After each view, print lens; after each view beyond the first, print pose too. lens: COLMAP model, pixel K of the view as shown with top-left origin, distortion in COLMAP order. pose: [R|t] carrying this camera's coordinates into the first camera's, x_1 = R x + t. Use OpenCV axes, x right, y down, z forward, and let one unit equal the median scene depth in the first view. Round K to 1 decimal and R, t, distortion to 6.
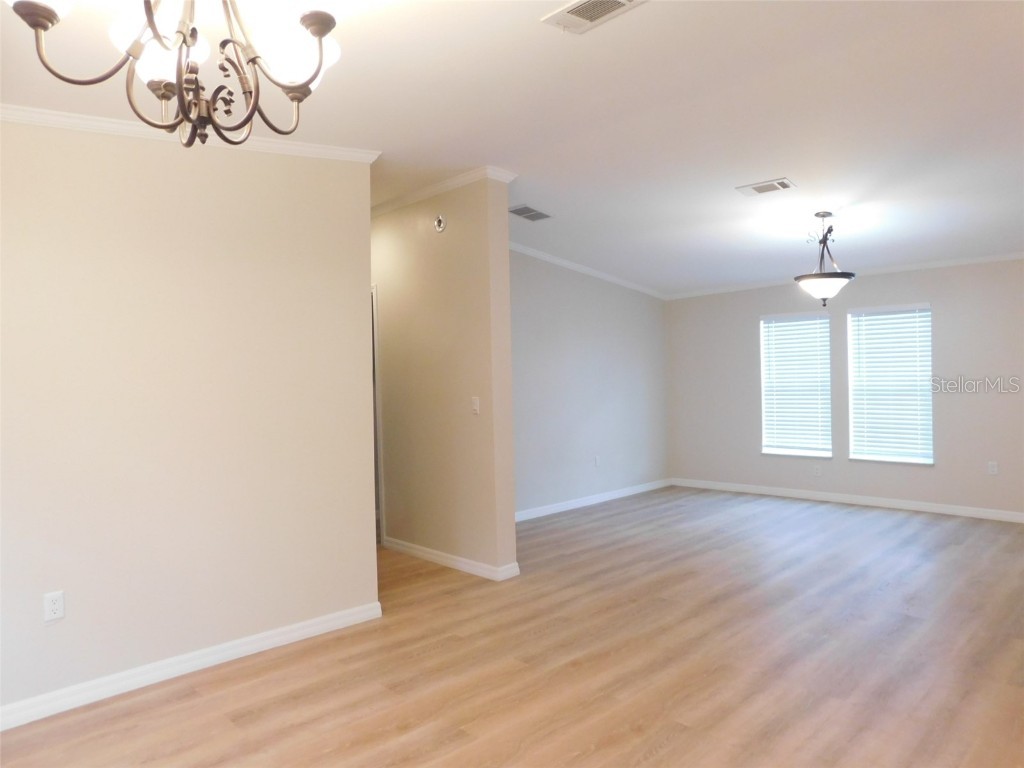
lens RADIAL K [[670.1, 0, 516.6], [0, 670.1, 383.0], [0, 0, 1]] dist [-0.072666, 0.050525]
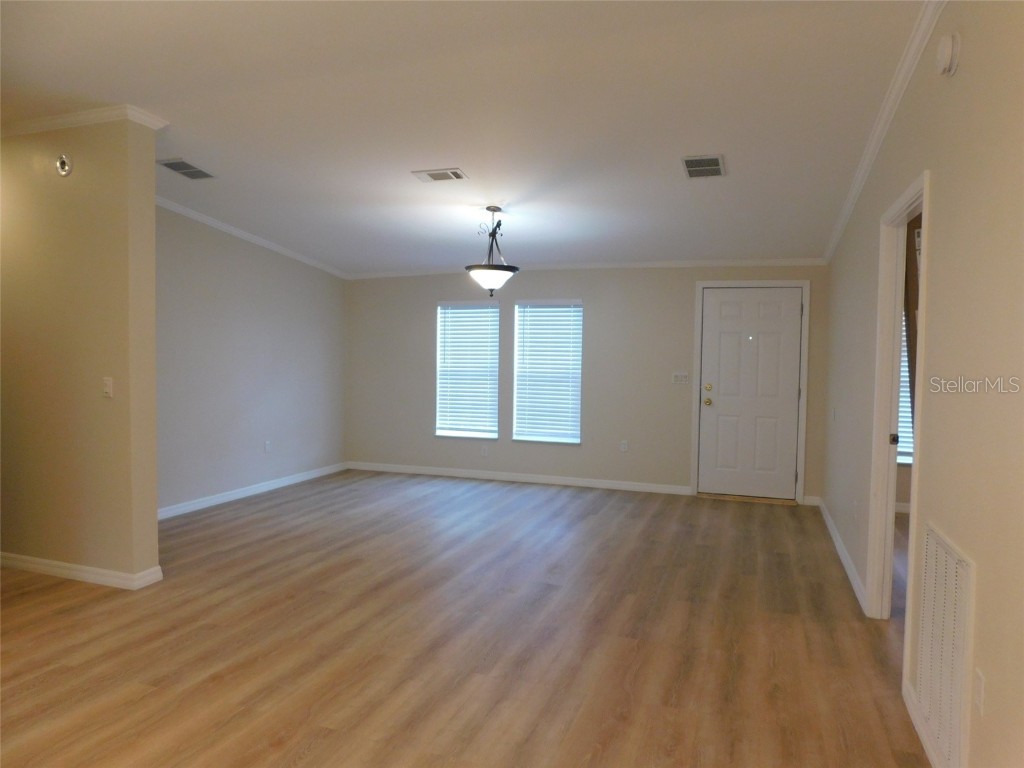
lens RADIAL K [[670.1, 0, 516.6], [0, 670.1, 383.0], [0, 0, 1]] dist [-0.072666, 0.050525]
pose [[0.898830, 0.013508, 0.438090, 0.040889], [-0.026733, 0.999354, 0.024035, -0.005679], [-0.437482, -0.033315, 0.898610, 0.022760]]
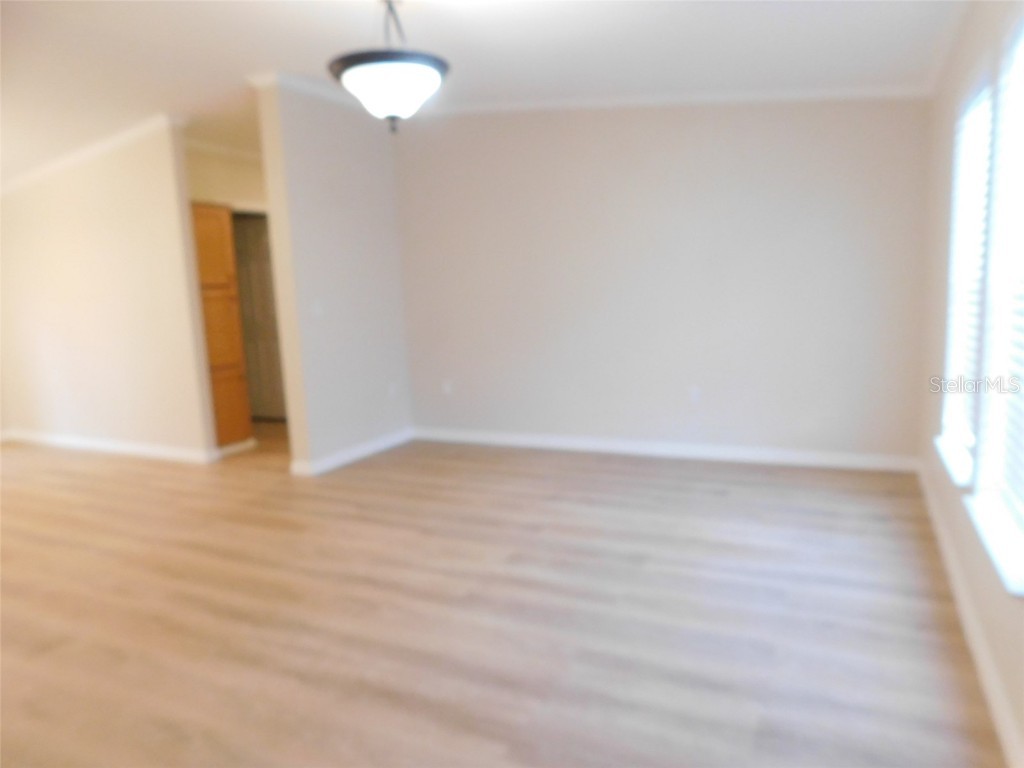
lens RADIAL K [[670.1, 0, 516.6], [0, 670.1, 383.0], [0, 0, 1]] dist [-0.072666, 0.050525]
pose [[0.332191, 0.139201, -0.932884, 1.044856], [0.037344, 0.986333, 0.160474, -0.008945], [0.942472, -0.088146, 0.322453, 0.968112]]
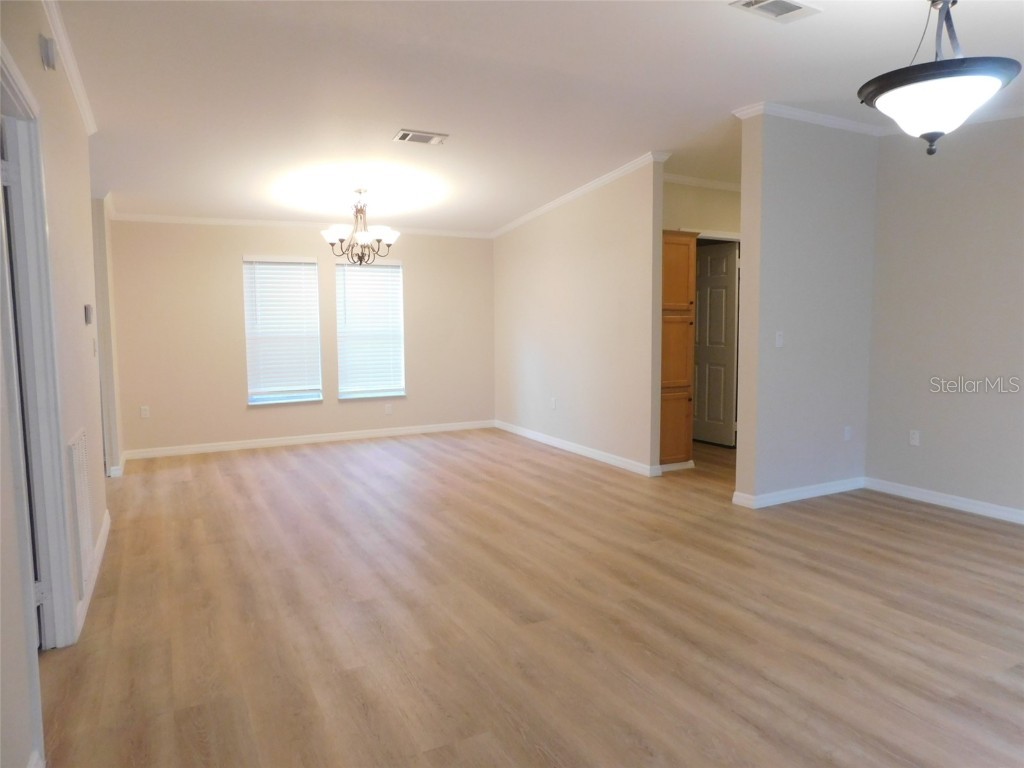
lens RADIAL K [[670.1, 0, 516.6], [0, 670.1, 383.0], [0, 0, 1]] dist [-0.072666, 0.050525]
pose [[-0.275013, 0.109394, -0.955197, 1.030765], [0.003767, 0.993621, 0.112710, -0.016970], [0.961433, 0.027398, -0.273671, 0.915009]]
